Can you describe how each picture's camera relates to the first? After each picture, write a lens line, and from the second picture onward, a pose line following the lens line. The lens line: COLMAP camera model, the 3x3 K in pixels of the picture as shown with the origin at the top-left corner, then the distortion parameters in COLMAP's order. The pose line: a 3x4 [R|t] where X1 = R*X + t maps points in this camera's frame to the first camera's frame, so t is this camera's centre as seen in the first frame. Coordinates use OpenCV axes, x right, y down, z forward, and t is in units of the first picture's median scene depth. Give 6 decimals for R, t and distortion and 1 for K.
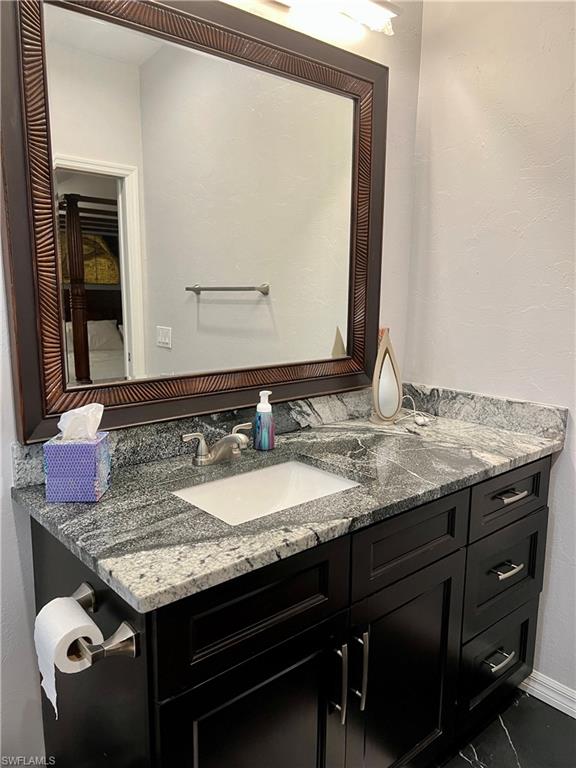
lens RADIAL K [[592.0, 0, 288.0], [0, 592.0, 384.0], [0, 0, 1]] dist [0.112890, -0.209321]
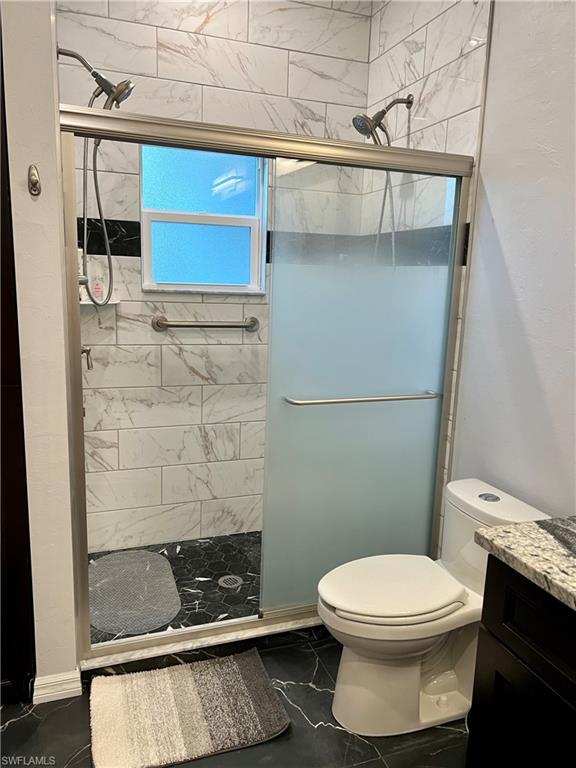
lens RADIAL K [[592.0, 0, 288.0], [0, 592.0, 384.0], [0, 0, 1]] dist [0.112890, -0.209321]
pose [[-0.364100, 0.139411, -0.920867, 0.993179], [-0.201233, 0.953603, 0.223932, -0.163500], [0.909360, 0.266843, -0.319153, 0.836103]]
